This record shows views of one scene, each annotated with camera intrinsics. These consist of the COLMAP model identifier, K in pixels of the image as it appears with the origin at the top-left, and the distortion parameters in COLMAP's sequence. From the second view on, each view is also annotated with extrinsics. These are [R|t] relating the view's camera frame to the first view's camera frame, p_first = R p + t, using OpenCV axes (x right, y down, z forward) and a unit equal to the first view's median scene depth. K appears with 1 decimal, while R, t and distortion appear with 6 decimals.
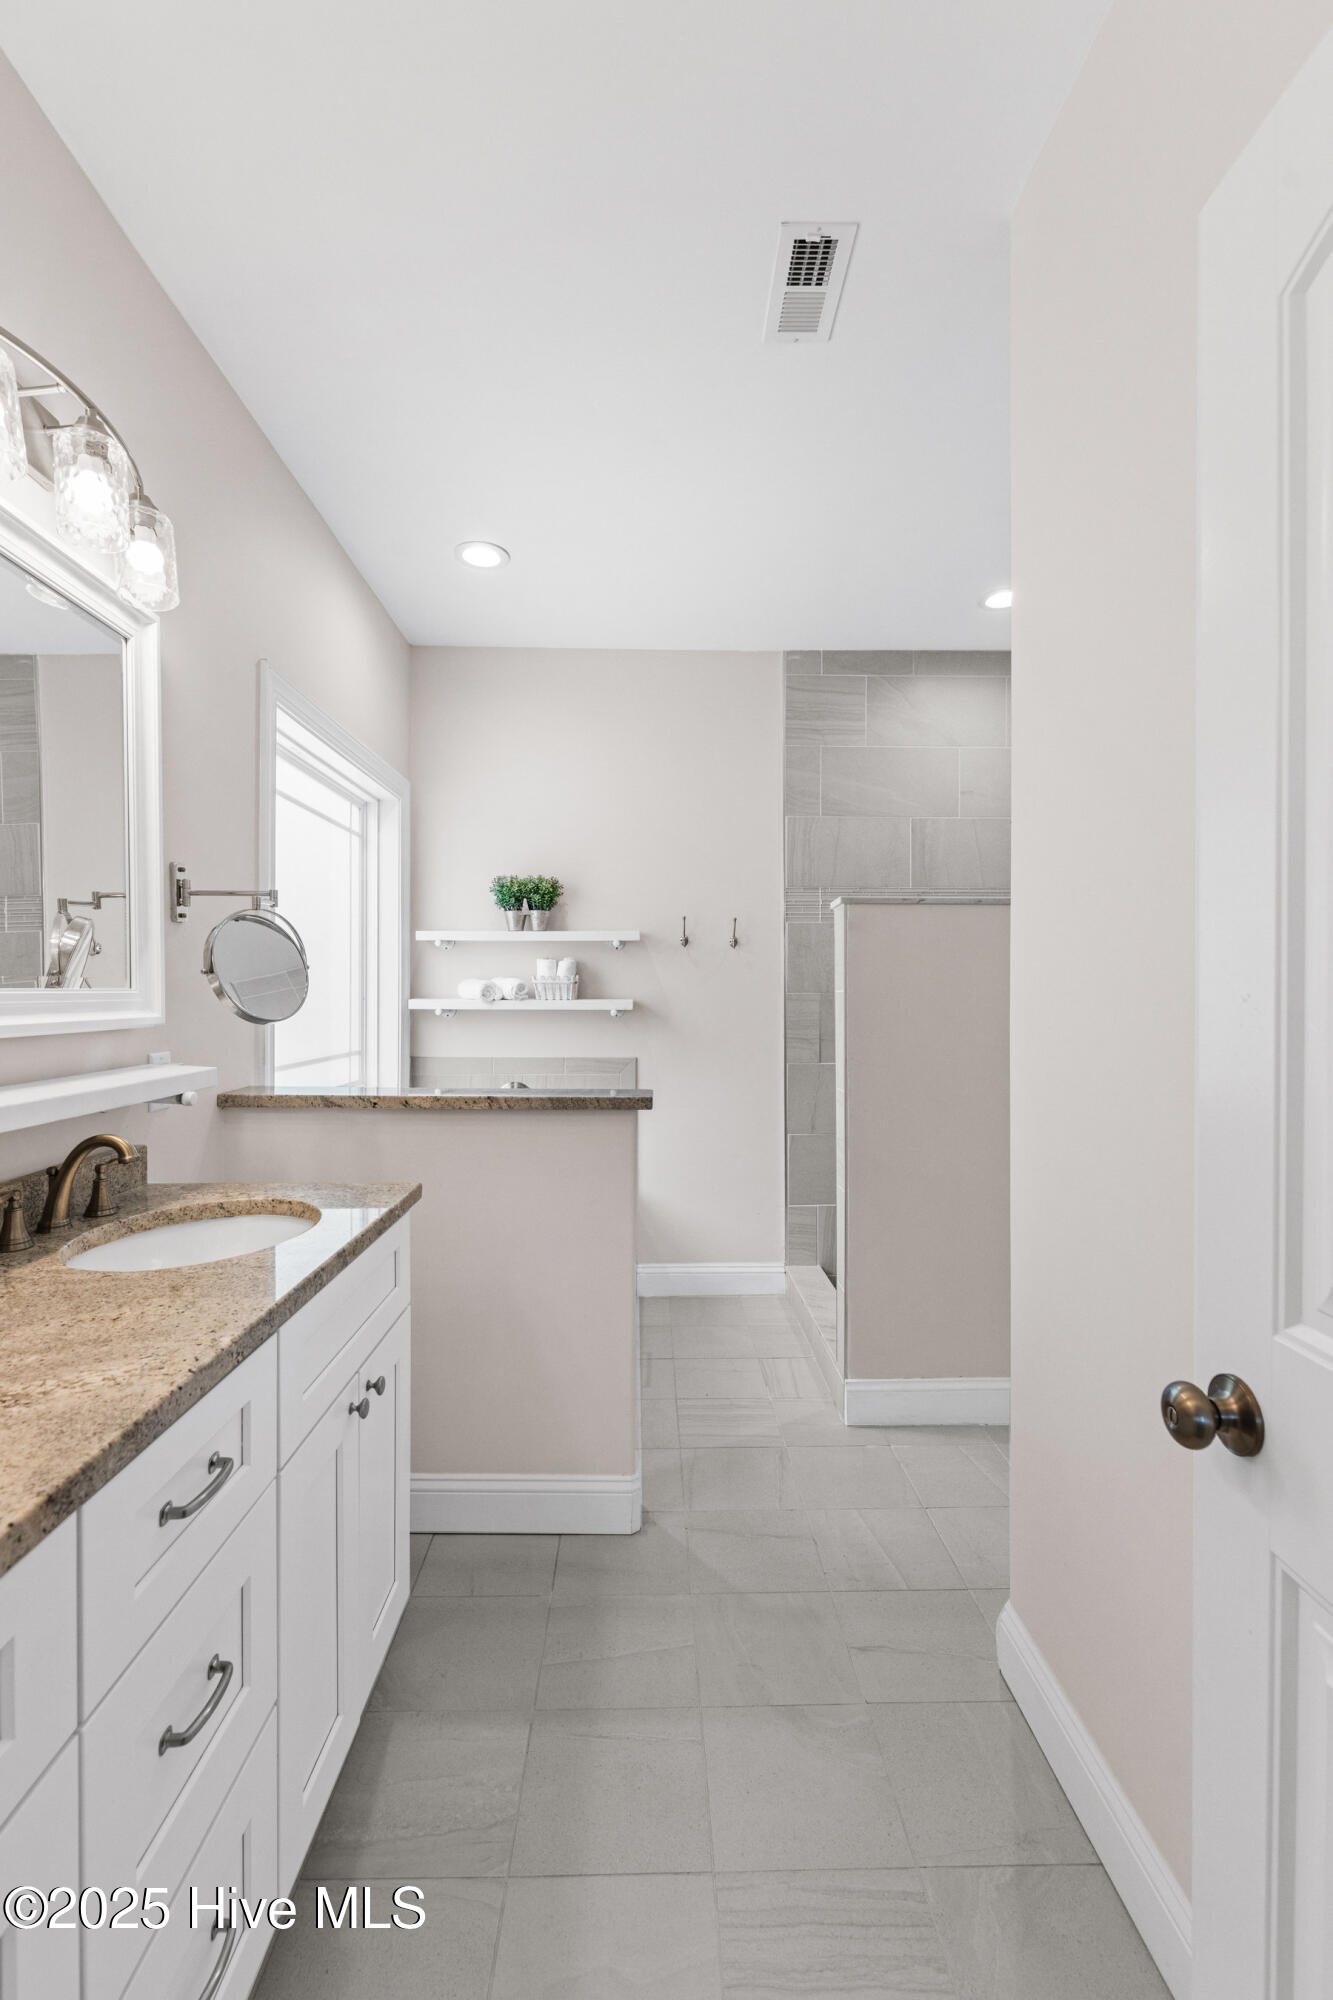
lens RADIAL K [[918.2, 0, 669.1], [0, 918.2, 1000.8], [0, 0, 1]] dist [-0.000070, 0.000791]
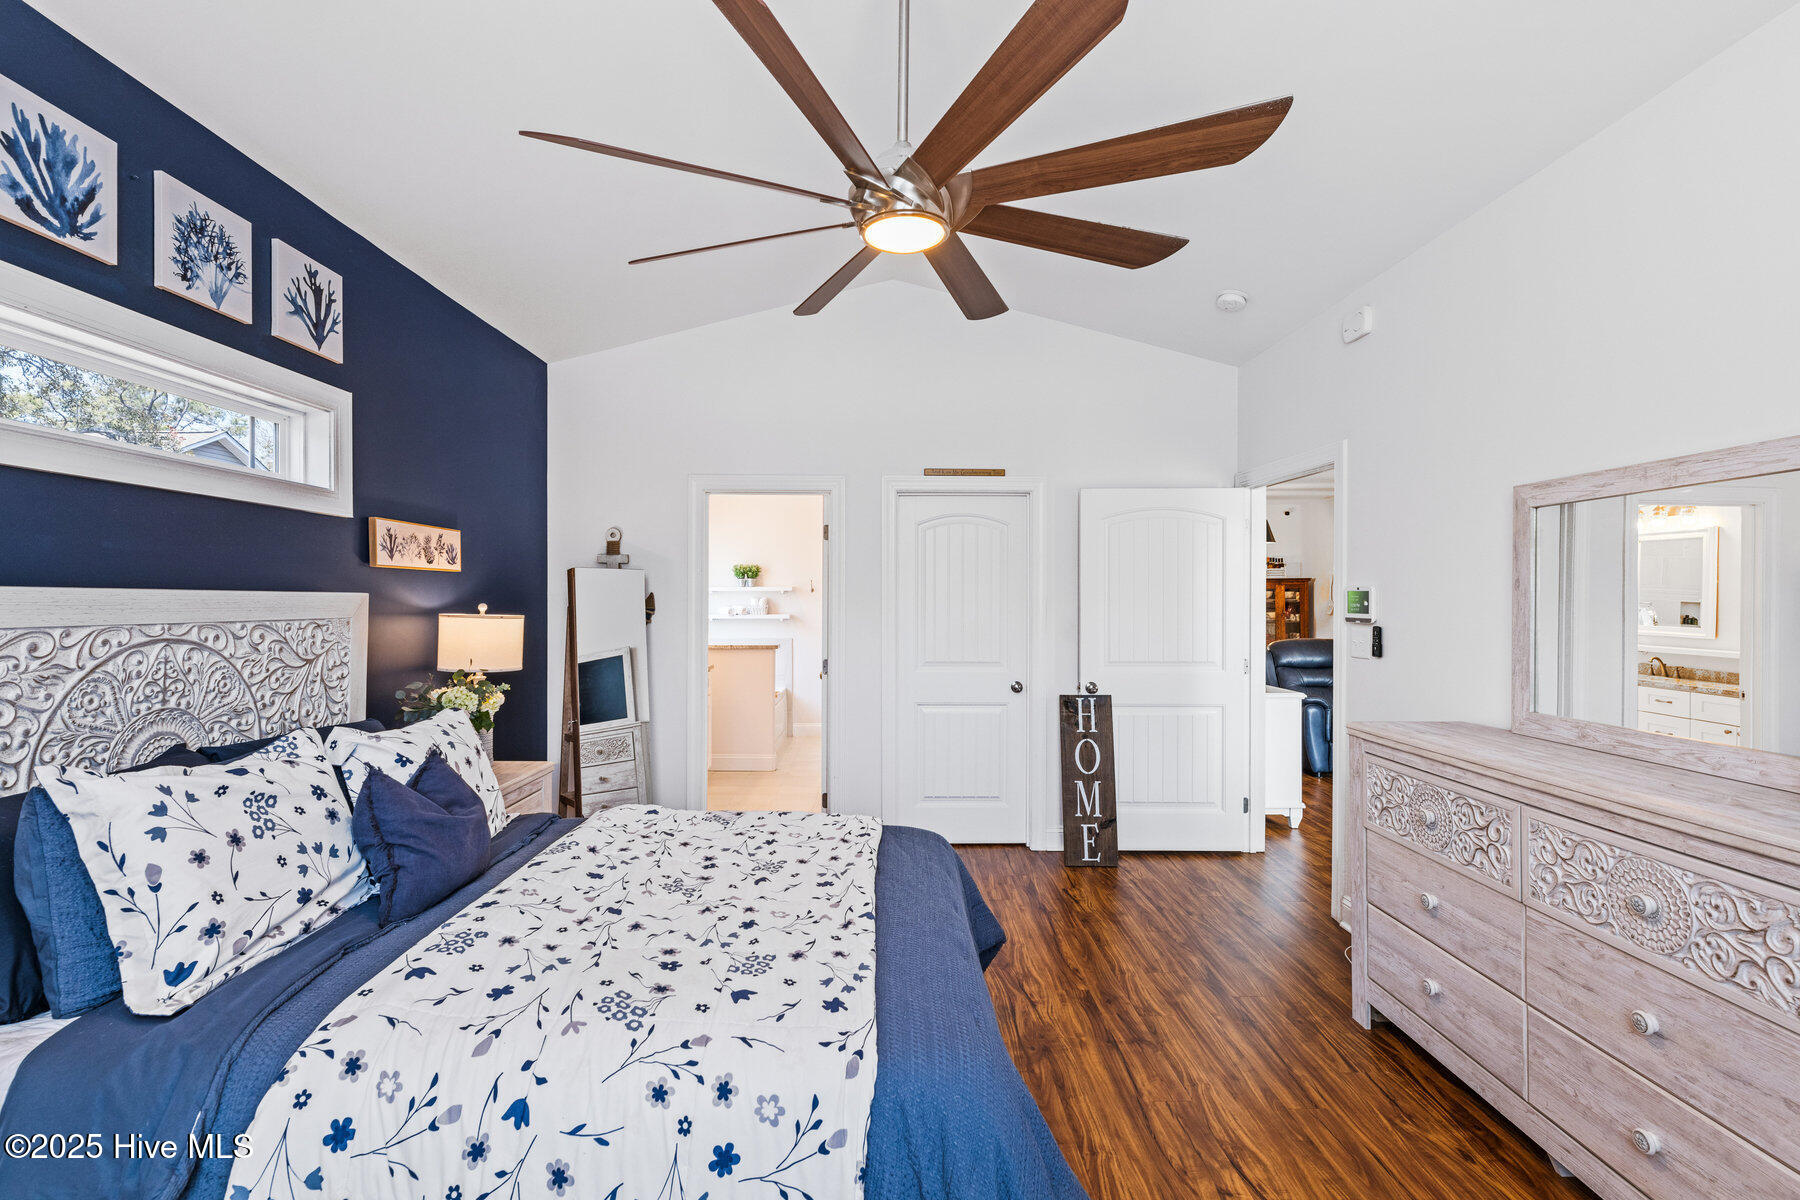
lens RADIAL K [[826.4, 0, 896.5], [0, 826.4, 599.2], [0, 0, 1]] dist [-0.000070, 0.000791]
pose [[0.999962, -0.000305, 0.008659, 0.231694], [0.000343, 0.999990, -0.004418, -0.032363], [-0.008657, 0.004421, 0.999953, -1.242455]]
